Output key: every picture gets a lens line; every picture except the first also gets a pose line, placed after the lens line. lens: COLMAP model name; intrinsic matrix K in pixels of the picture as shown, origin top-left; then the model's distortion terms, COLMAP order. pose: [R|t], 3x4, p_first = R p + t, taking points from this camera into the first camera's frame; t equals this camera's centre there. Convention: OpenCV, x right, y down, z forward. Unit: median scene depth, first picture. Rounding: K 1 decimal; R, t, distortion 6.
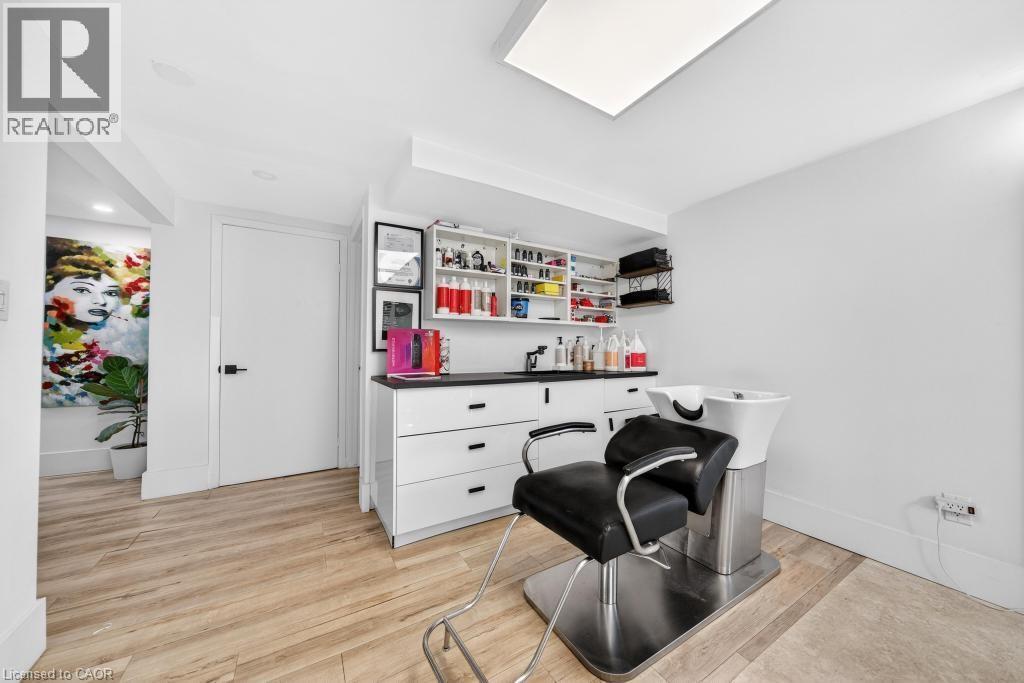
lens RADIAL K [[348.5, 0, 510.2], [0, 348.5, 346.7], [0, 0, 1]] dist [-0.009795, 0.000709]
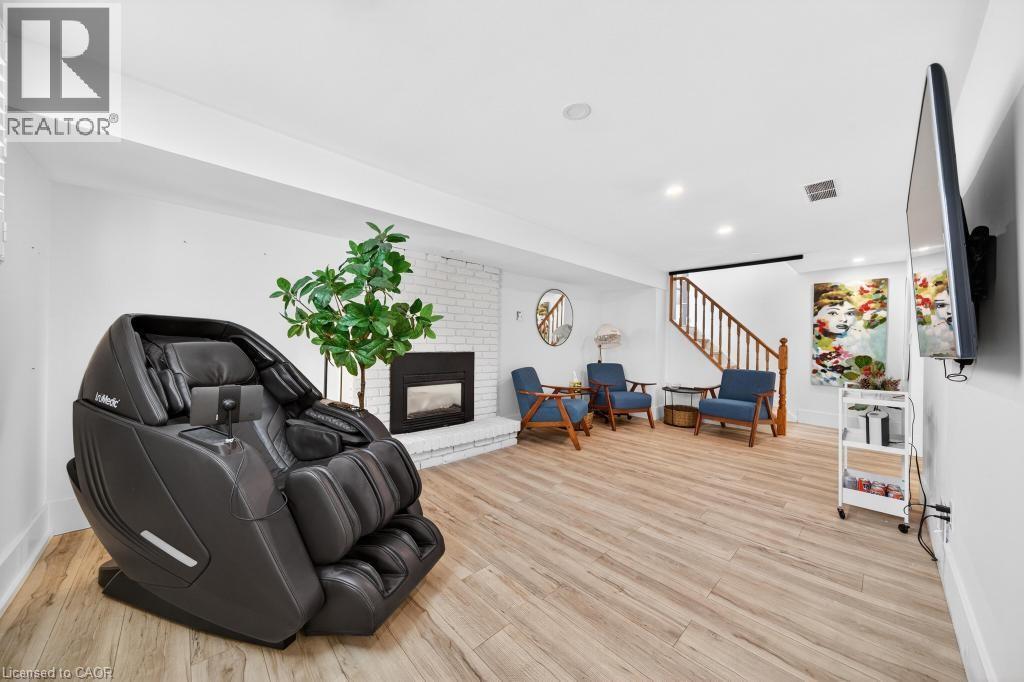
lens RADIAL K [[348.5, 0, 510.0], [0, 348.5, 343.8], [0, 0, 1]] dist [-0.009795, 0.000709]
pose [[0.208175, -0.000306, -0.978091, 0.009548], [-0.002861, 0.999995, -0.000922, -0.018028], [0.978087, 0.002990, 0.208174, -0.796867]]
